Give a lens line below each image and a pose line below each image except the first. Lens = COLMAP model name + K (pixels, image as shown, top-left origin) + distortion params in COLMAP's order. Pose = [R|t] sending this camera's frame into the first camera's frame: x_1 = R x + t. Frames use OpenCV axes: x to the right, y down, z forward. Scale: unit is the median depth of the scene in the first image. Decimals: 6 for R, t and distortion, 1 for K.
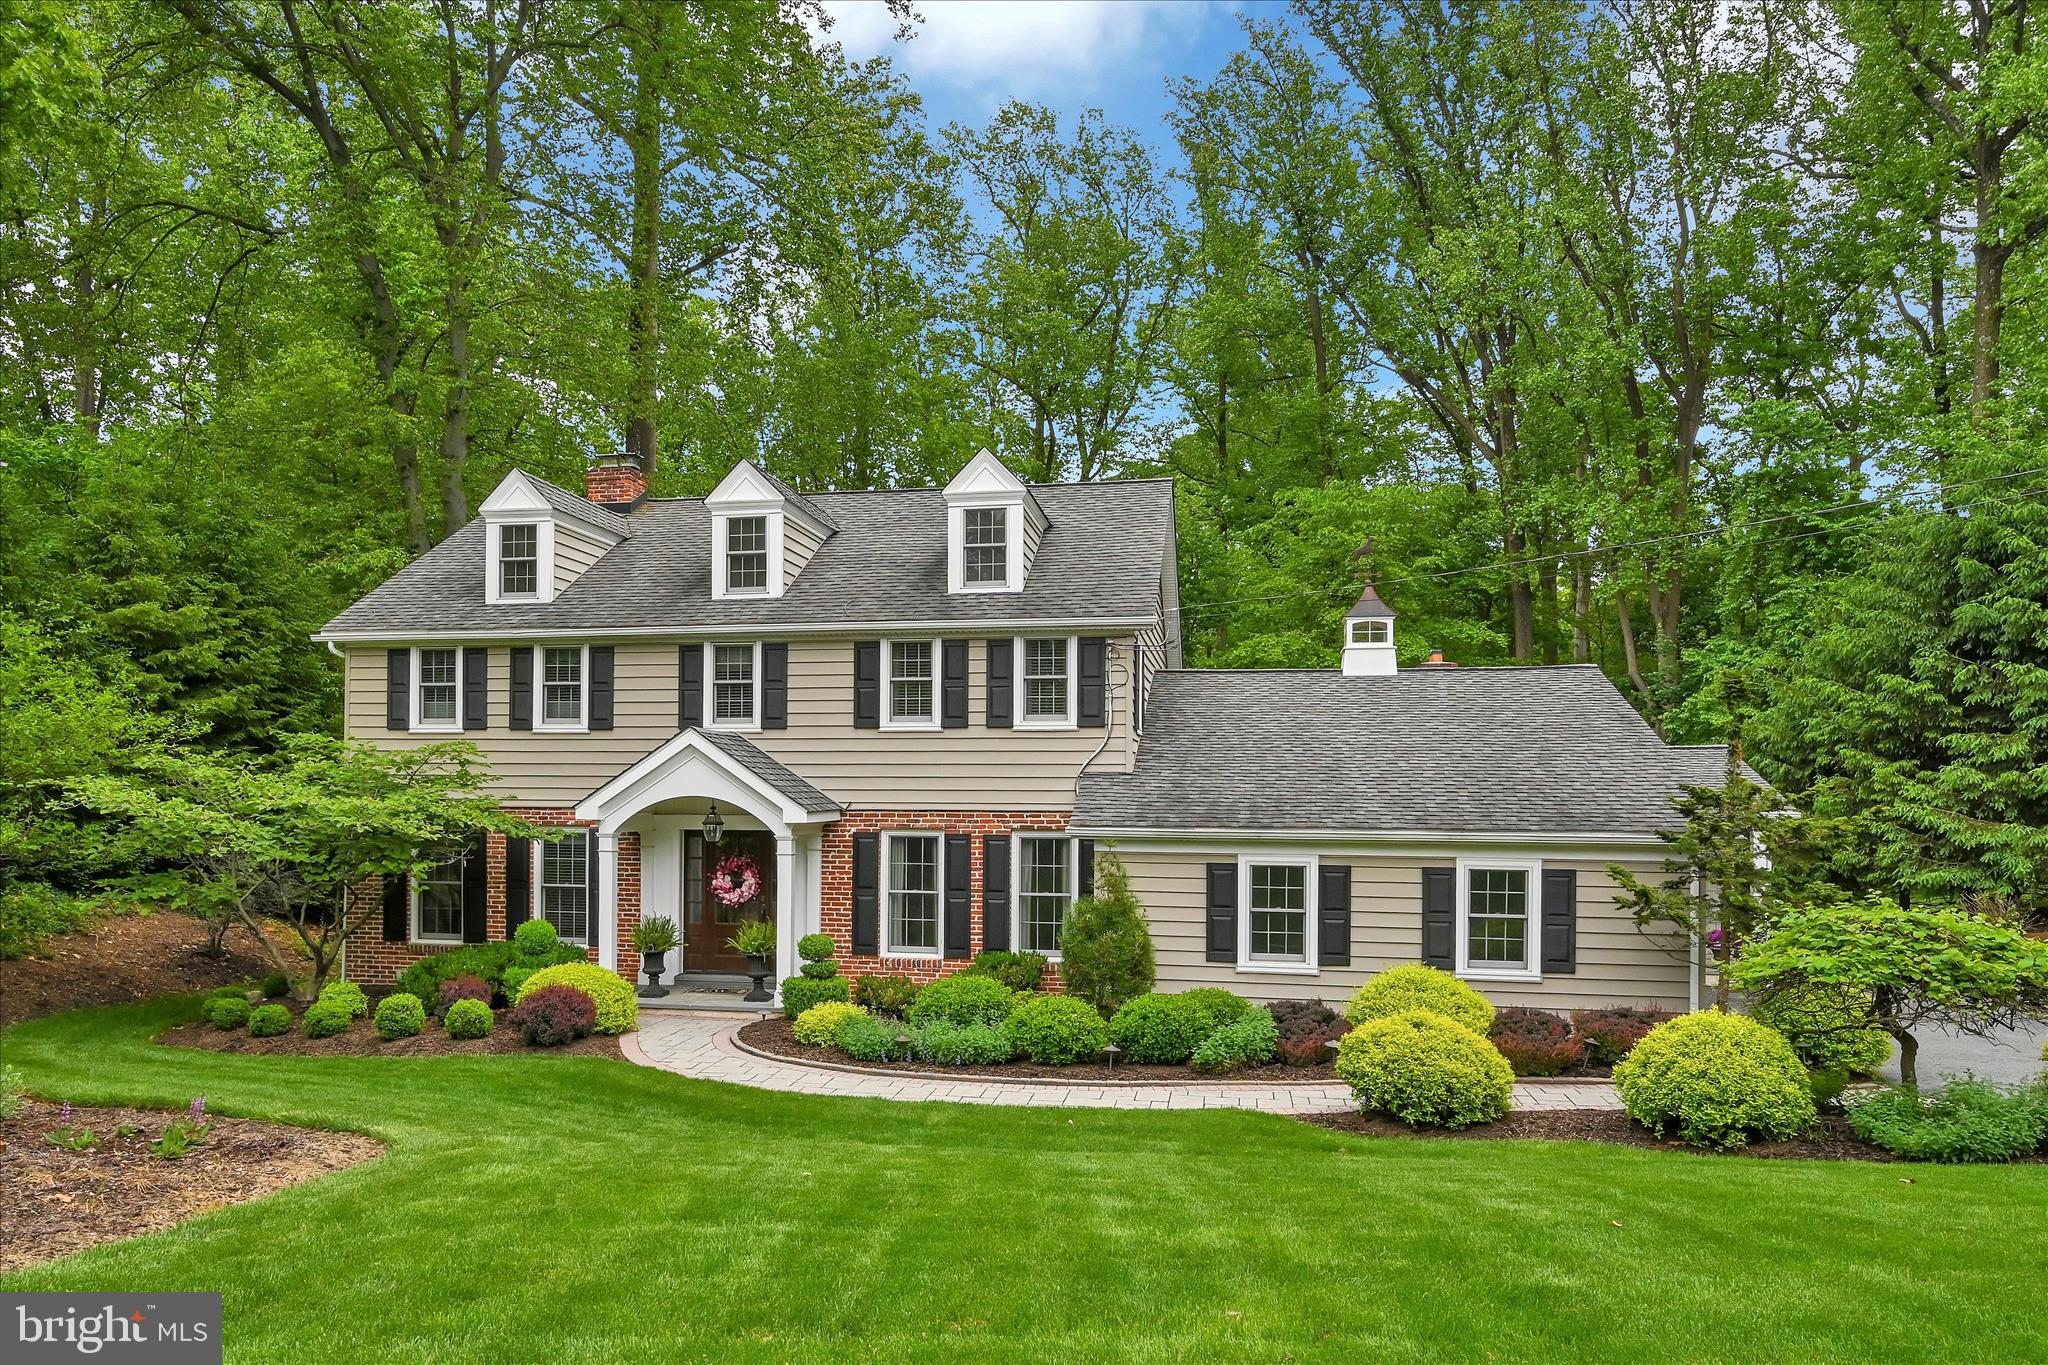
lens RADIAL K [[1432.9, 0, 942.3], [0, 1432.9, 800.7], [0, 0, 1]] dist [0.008731, -0.001789]
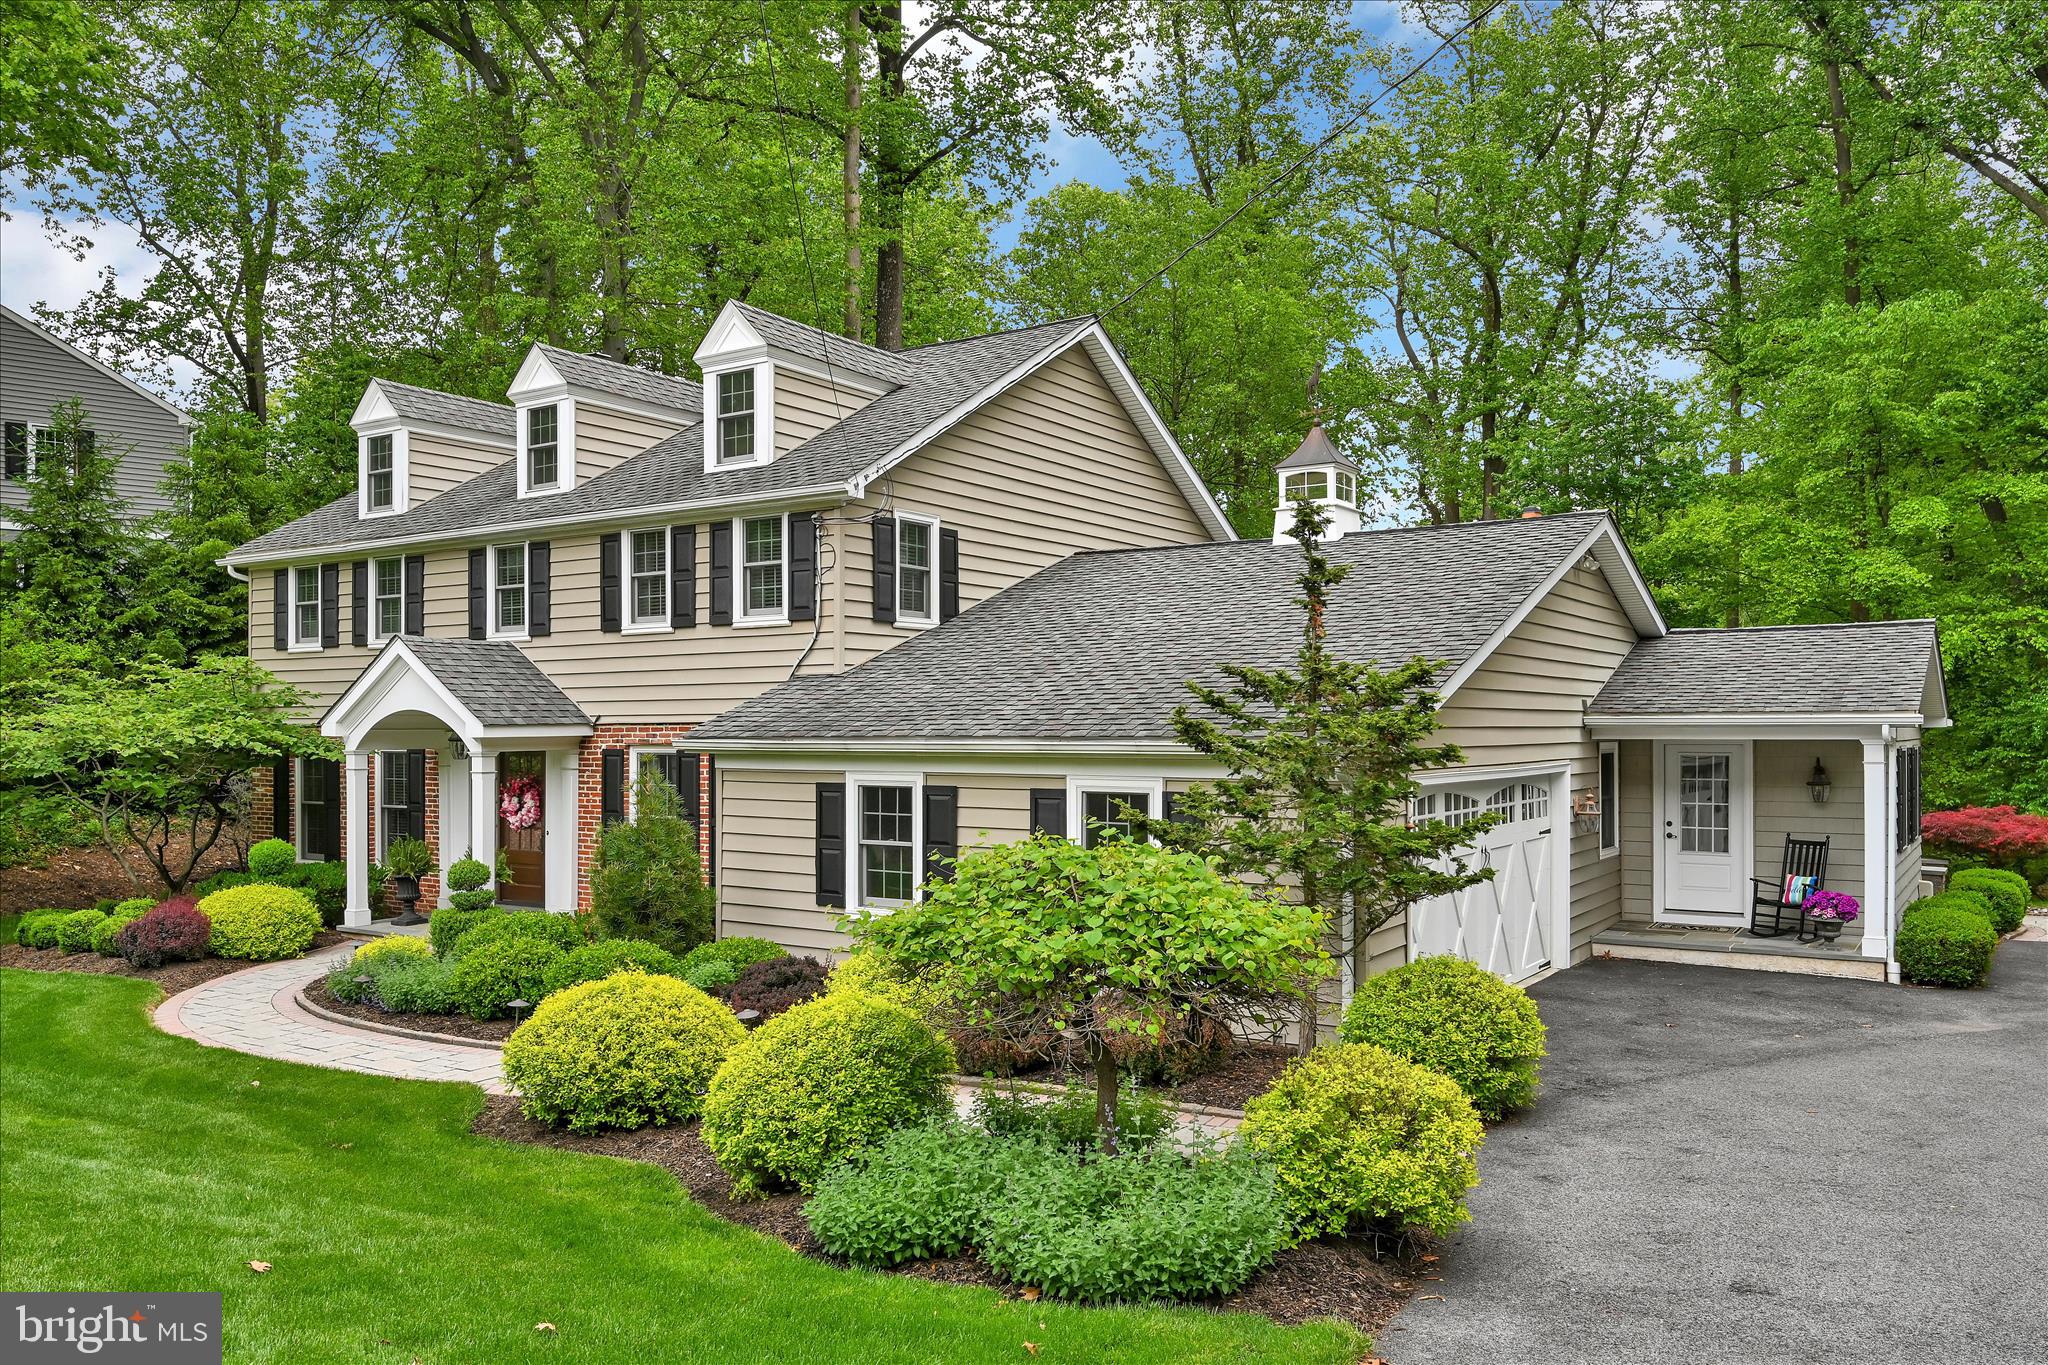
lens RADIAL K [[1527.1, 0, 1003.0], [0, 1527.1, 728.6], [0, 0, 1]] dist [0.002348, -0.000411]
pose [[0.925649, -0.009527, -0.378263, 0.533200], [0.007918, 0.999952, -0.005808, 0.016834], [0.378300, 0.002382, 0.925680, 0.218990]]
